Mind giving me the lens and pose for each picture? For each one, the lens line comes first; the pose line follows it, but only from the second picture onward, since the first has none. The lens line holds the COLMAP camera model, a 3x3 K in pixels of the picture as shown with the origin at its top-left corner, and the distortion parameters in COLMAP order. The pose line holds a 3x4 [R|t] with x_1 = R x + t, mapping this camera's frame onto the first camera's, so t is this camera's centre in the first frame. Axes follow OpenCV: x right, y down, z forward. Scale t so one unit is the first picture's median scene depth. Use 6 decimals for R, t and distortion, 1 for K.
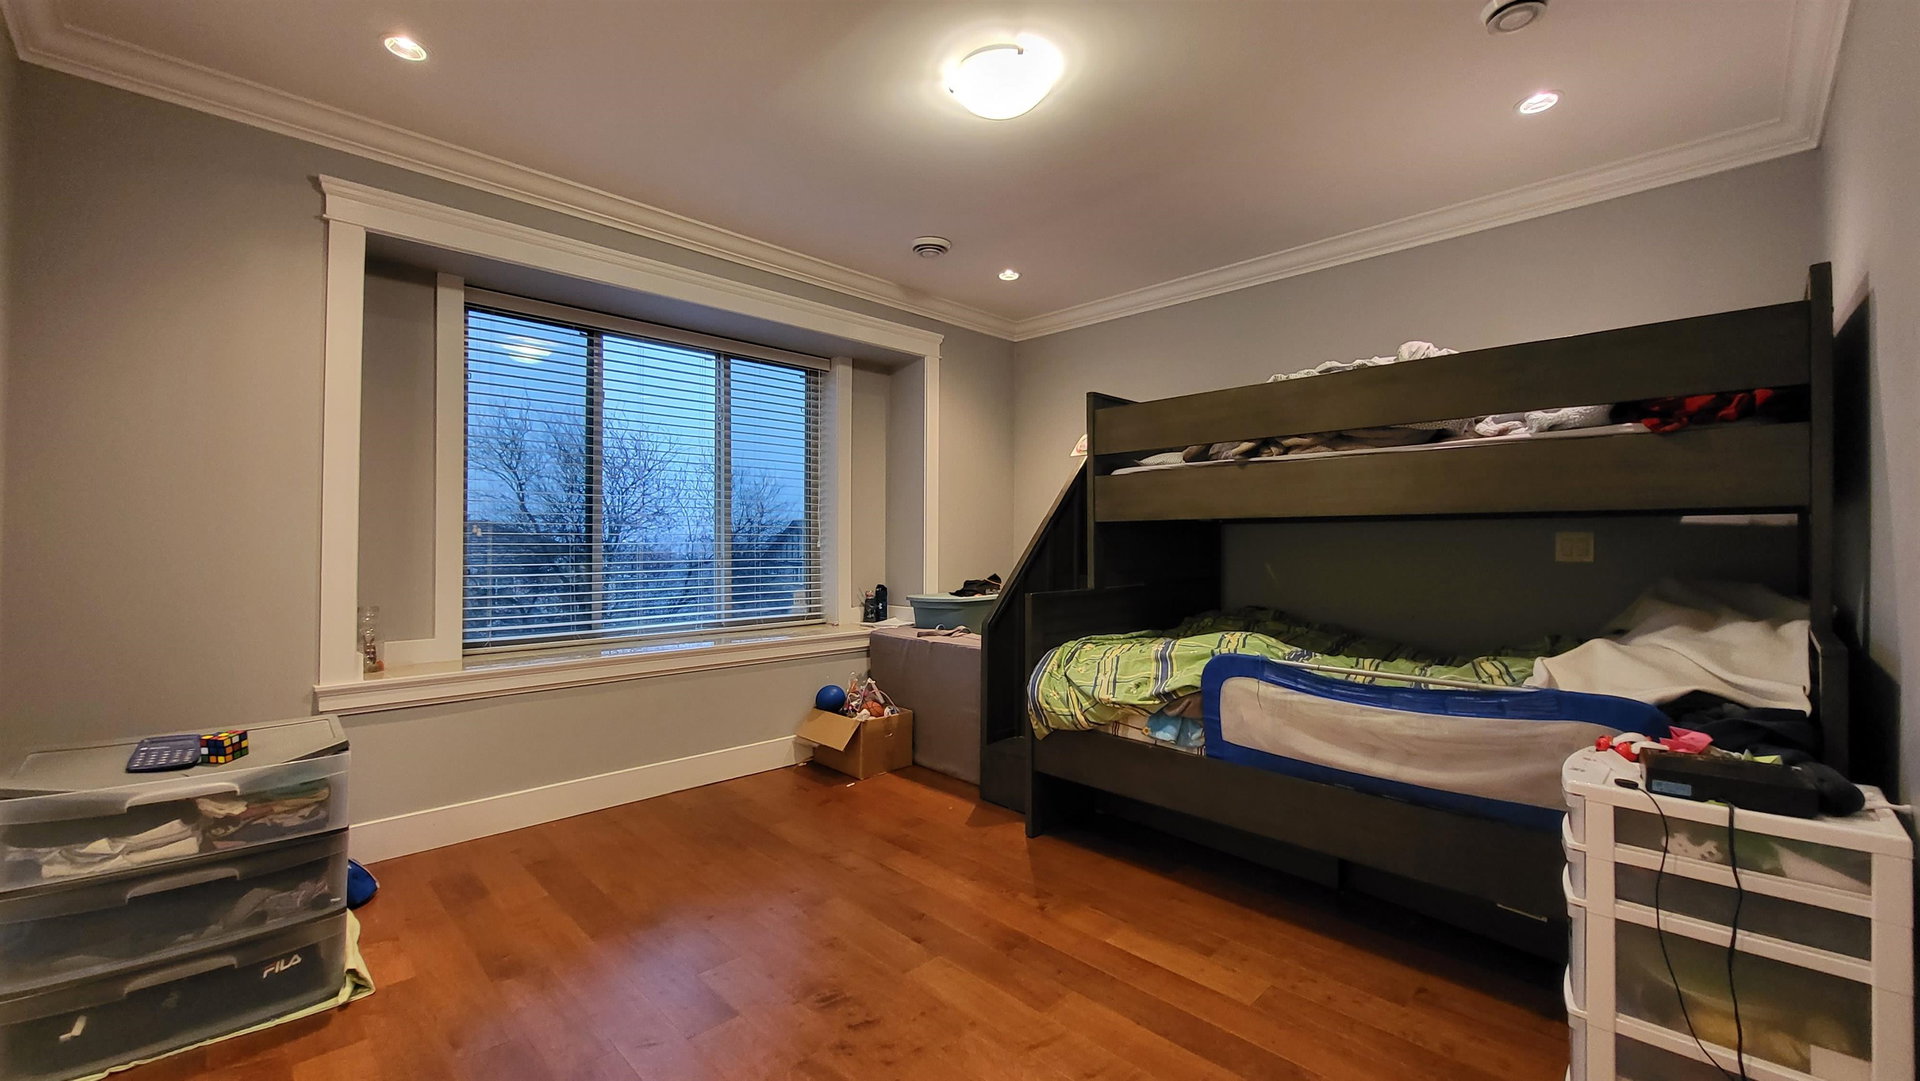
lens RADIAL K [[767.8, 0, 960.8], [0, 767.8, 535.0], [0, 0, 1]] dist [0.001506, -0.000151]
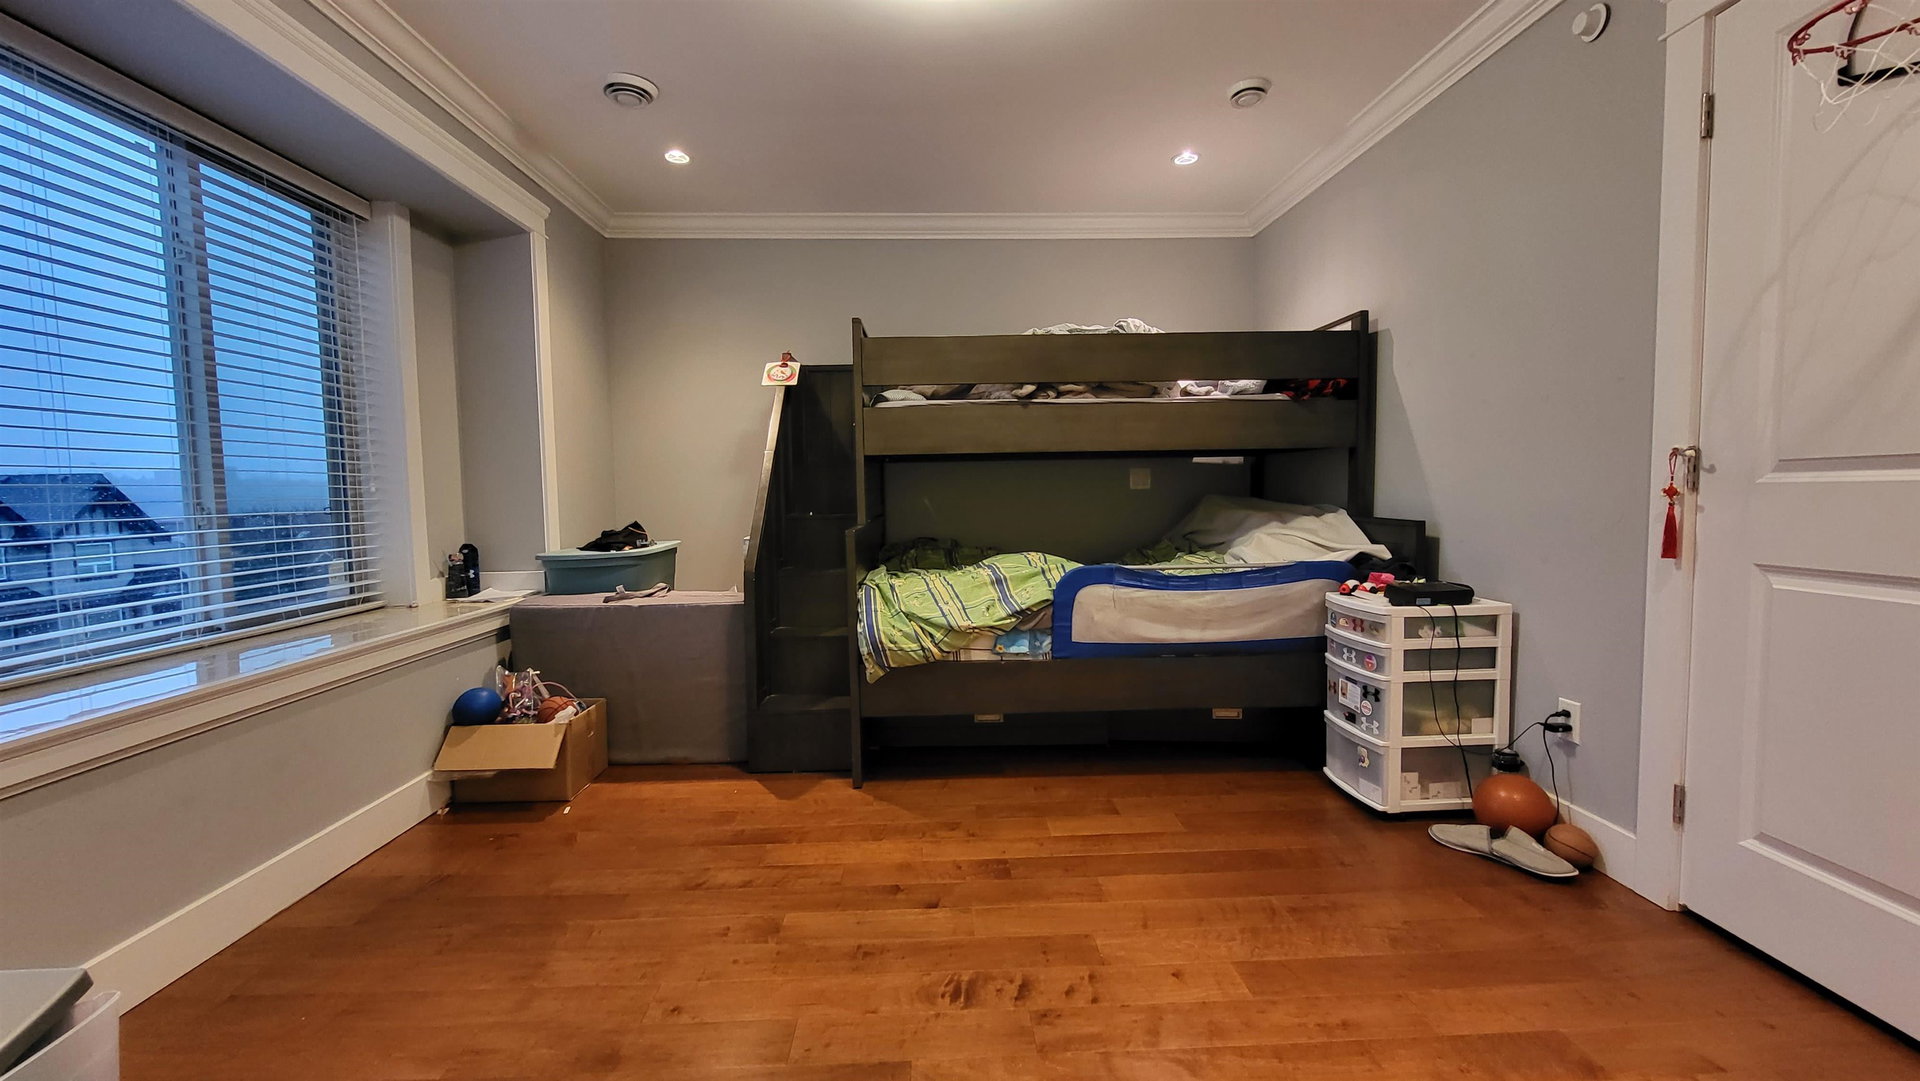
lens RADIAL K [[764.6, 0, 960.0], [0, 764.6, 540.5], [0, 0, 1]] dist [-0.000630, 0.000038]
pose [[0.671471, -0.062811, 0.738364, -0.547401], [0.011596, 0.997170, 0.074282, 0.022879], [-0.740940, -0.041316, 0.670299, 0.313647]]
